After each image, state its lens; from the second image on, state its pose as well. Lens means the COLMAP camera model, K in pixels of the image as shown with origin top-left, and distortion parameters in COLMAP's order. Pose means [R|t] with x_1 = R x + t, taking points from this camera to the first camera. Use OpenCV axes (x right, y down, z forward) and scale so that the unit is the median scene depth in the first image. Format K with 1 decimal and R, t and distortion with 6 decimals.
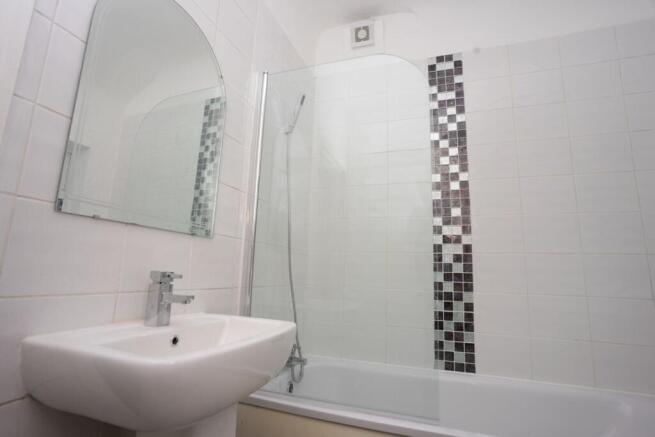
lens RADIAL K [[320.8, 0, 327.2], [0, 320.8, 216.4], [0, 0, 1]] dist [-0.075534, 0.033898]
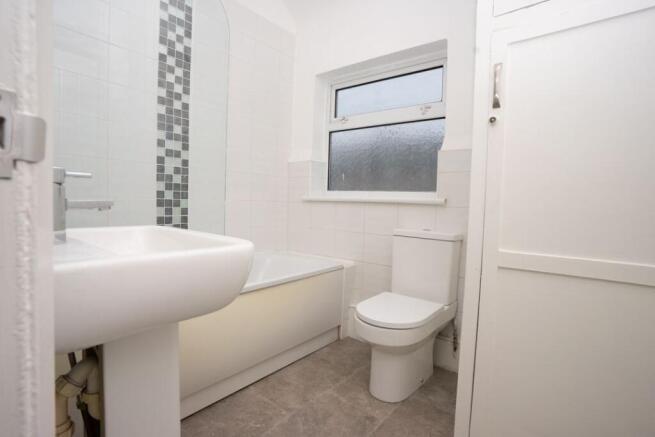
lens RADIAL K [[320.8, 0, 327.2], [0, 320.8, 216.4], [0, 0, 1]] dist [-0.075534, 0.033898]
pose [[0.339477, -0.067041, 0.938222, -0.476623], [-0.184260, 0.973391, 0.136225, 0.036318], [-0.922390, -0.219122, 0.318091, 0.091812]]
